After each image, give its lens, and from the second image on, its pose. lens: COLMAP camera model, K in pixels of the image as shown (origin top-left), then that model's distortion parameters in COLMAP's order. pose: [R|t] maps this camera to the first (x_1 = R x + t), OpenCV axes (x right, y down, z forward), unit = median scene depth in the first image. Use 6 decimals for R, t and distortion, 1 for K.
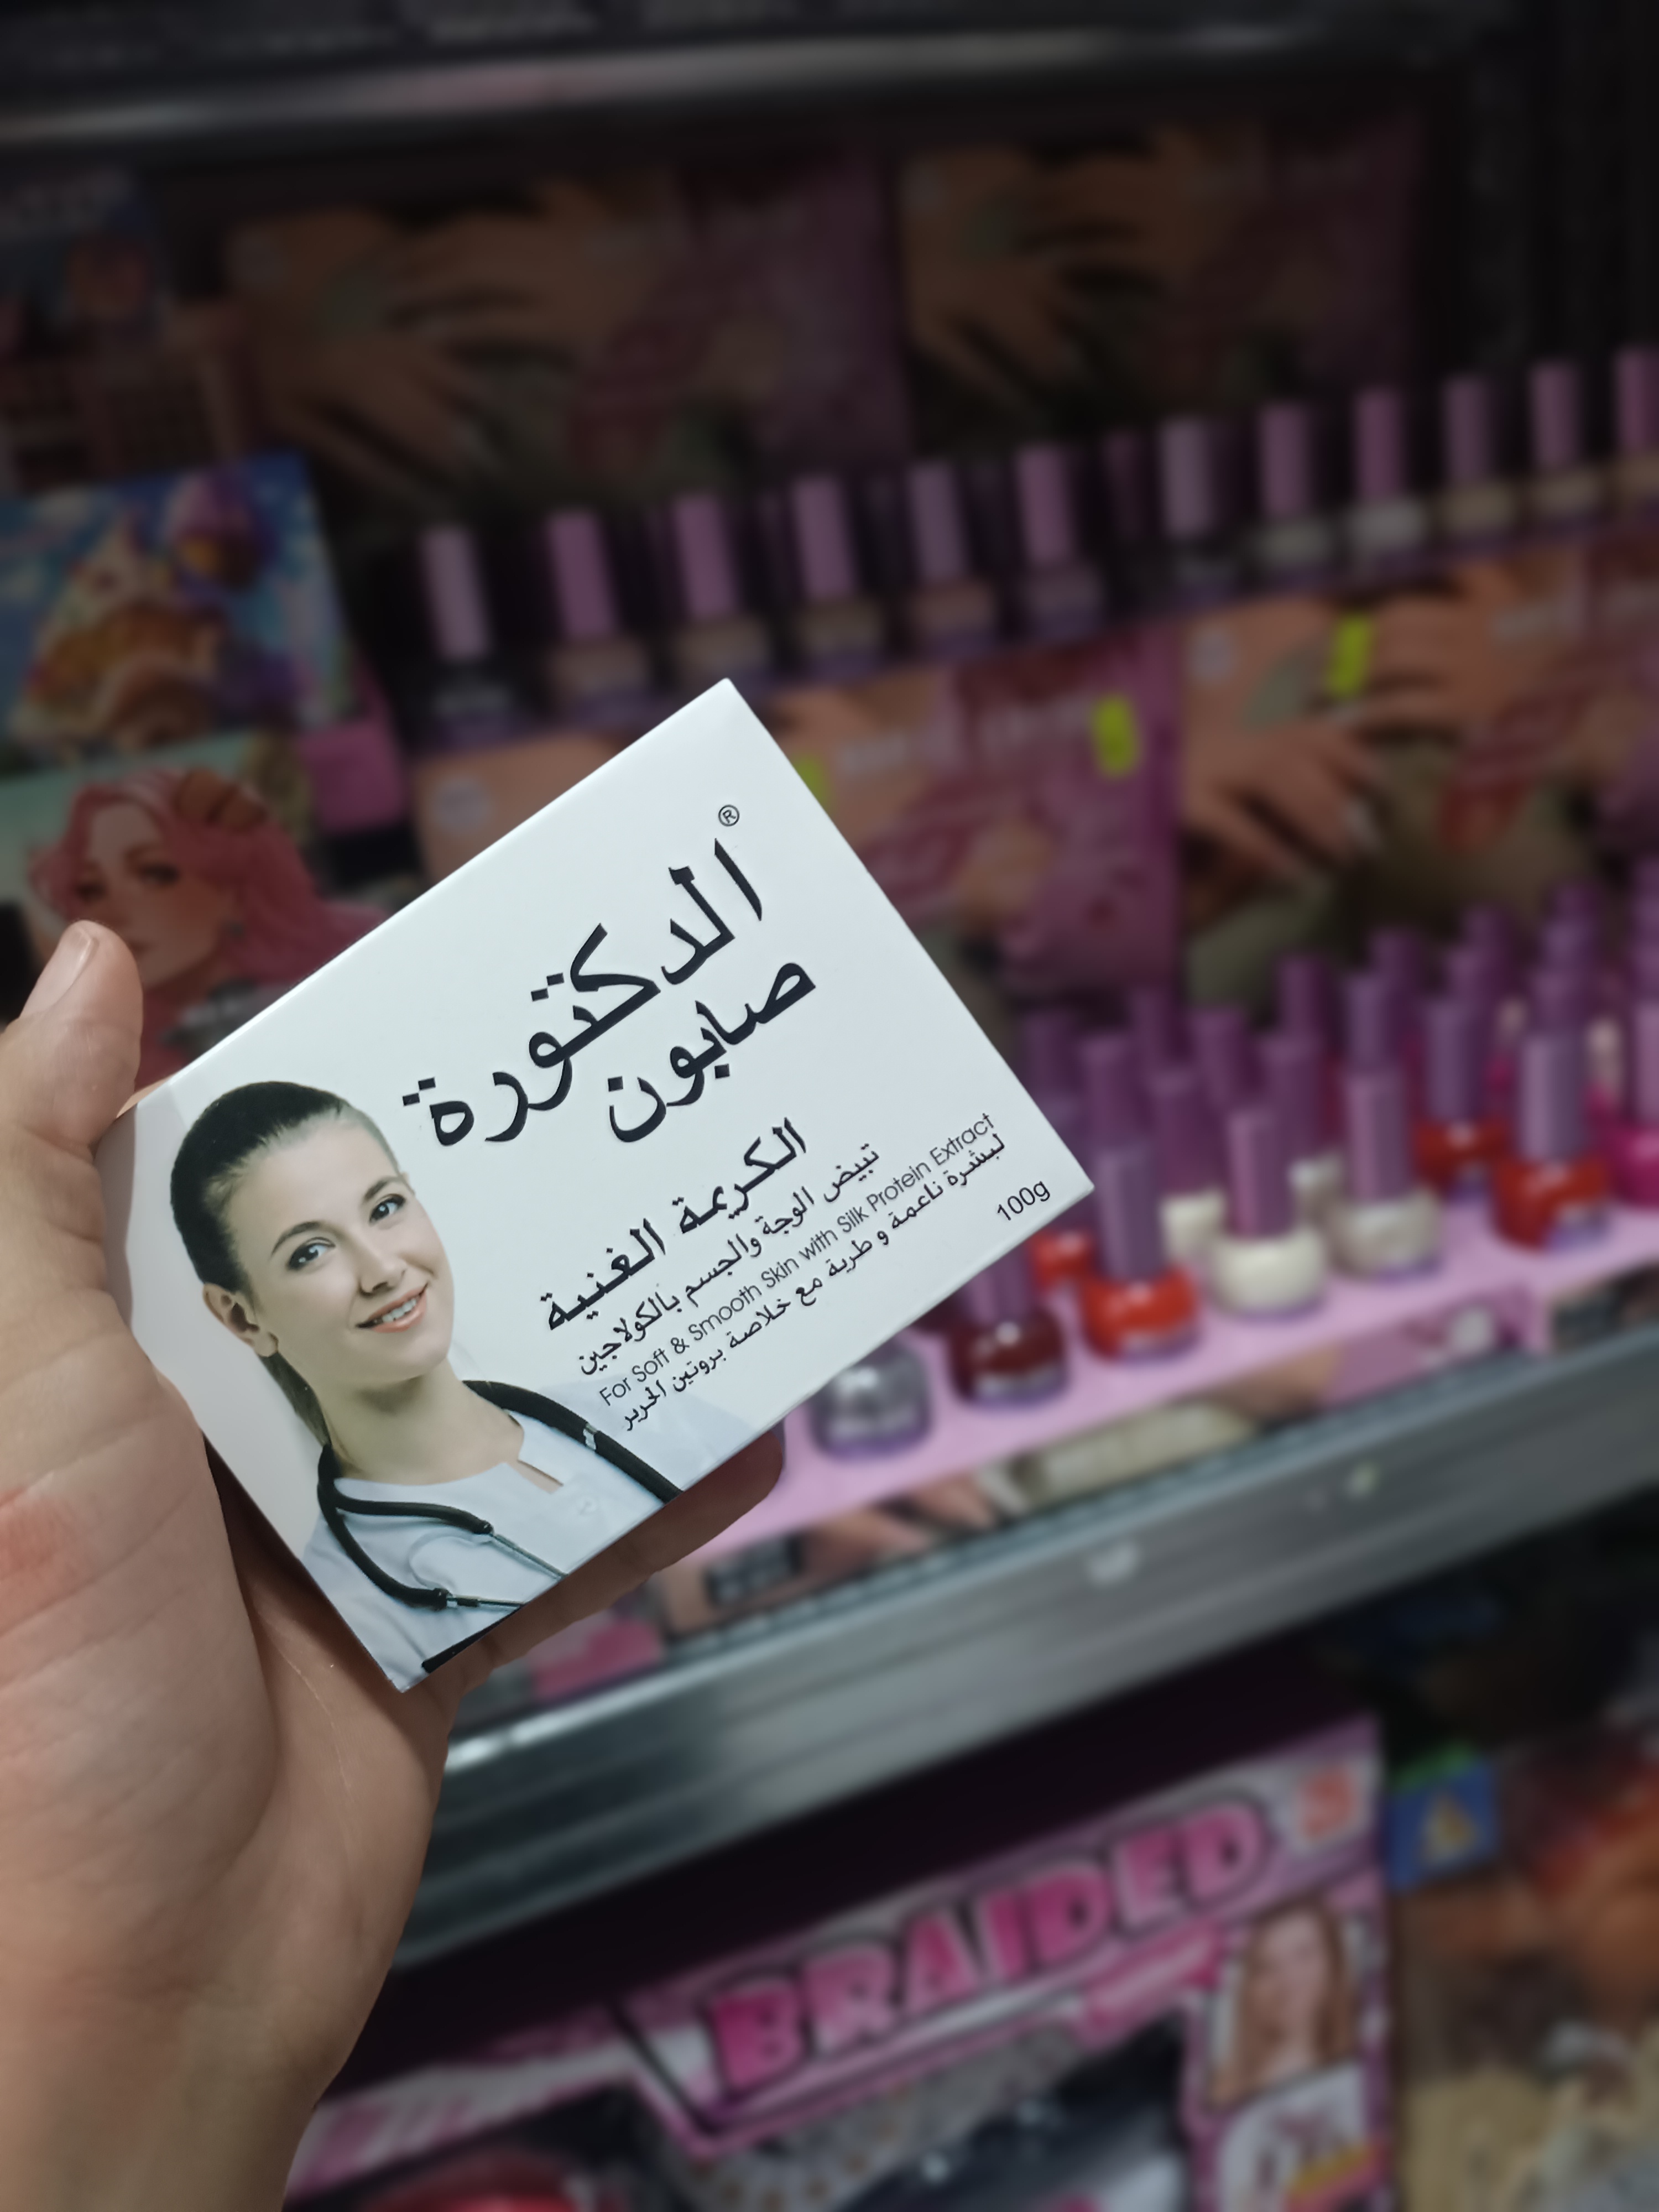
lens RADIAL K [[1660.7, 0, 821.4], [0, 1660.7, 1095.4], [0, 0, 1]] dist [-0.000571, -0.008862]
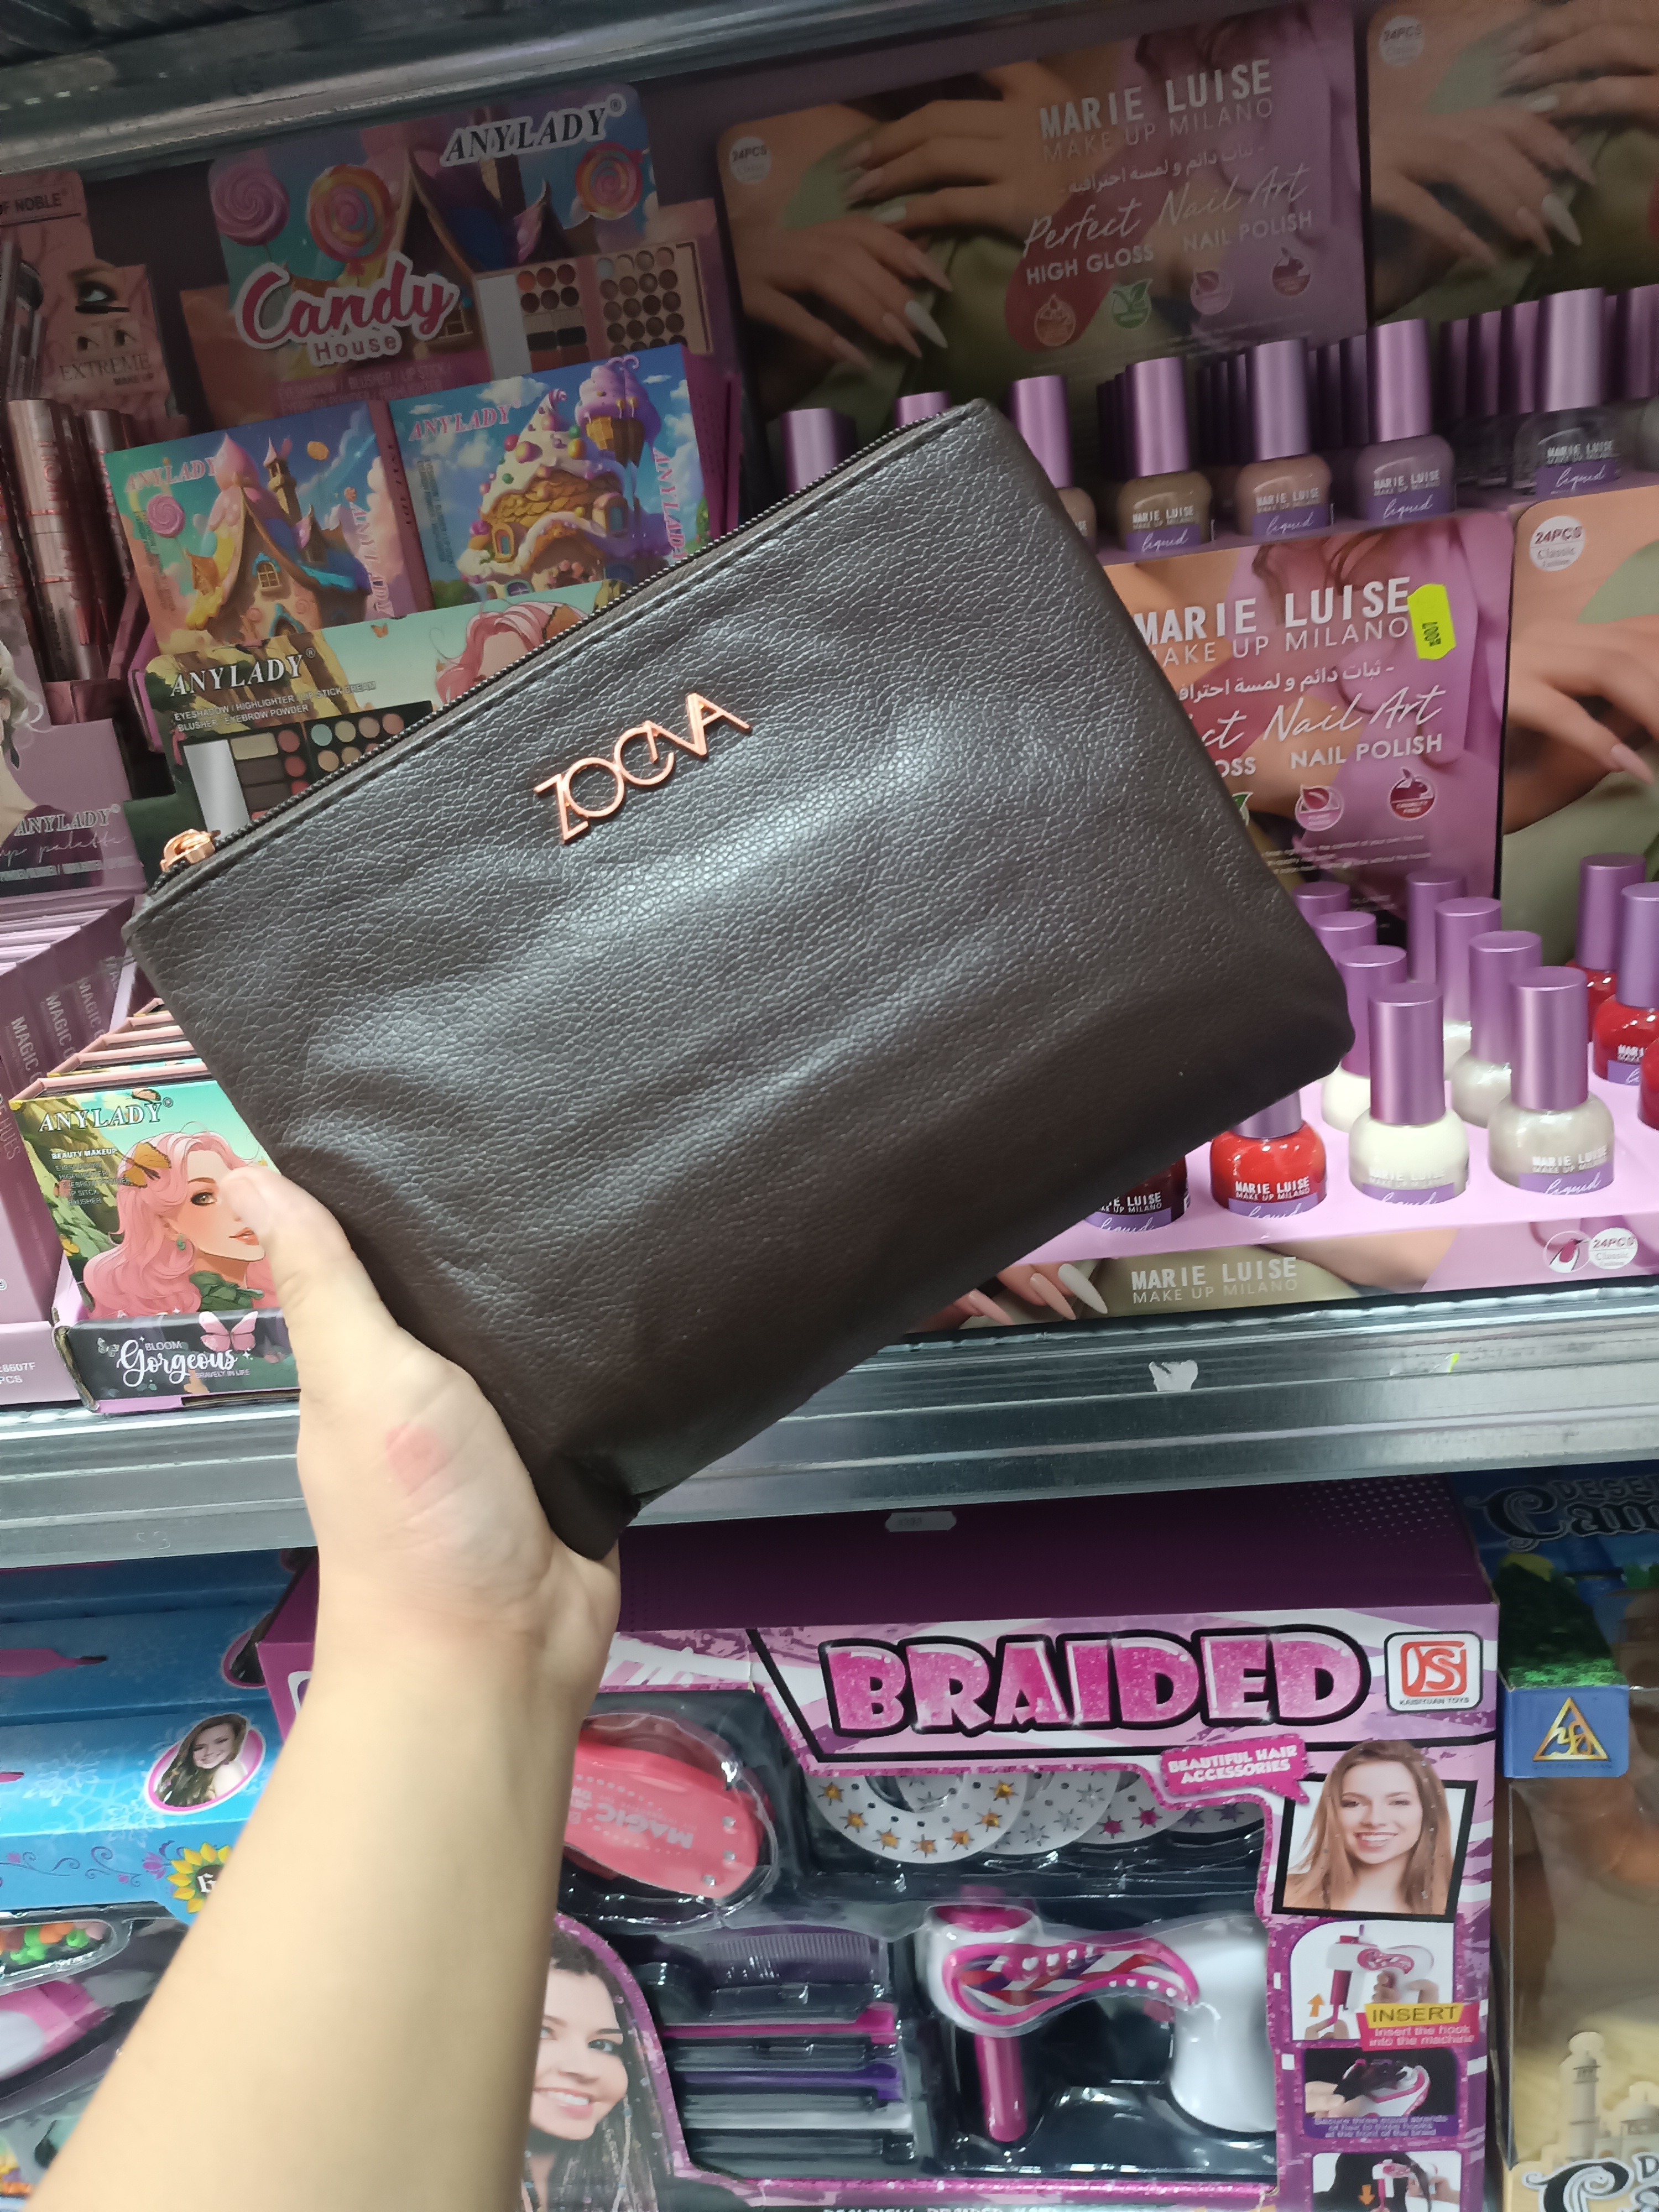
lens RADIAL K [[1643.6, 0, 830.1], [0, 1643.6, 1096.0], [0, 0, 1]] dist [0.007453, -0.000896]
pose [[0.909134, 0.168202, -0.381028, 0.294438], [-0.129787, 0.983686, 0.124568, -0.010258], [0.395765, -0.063796, 0.916133, -0.081917]]
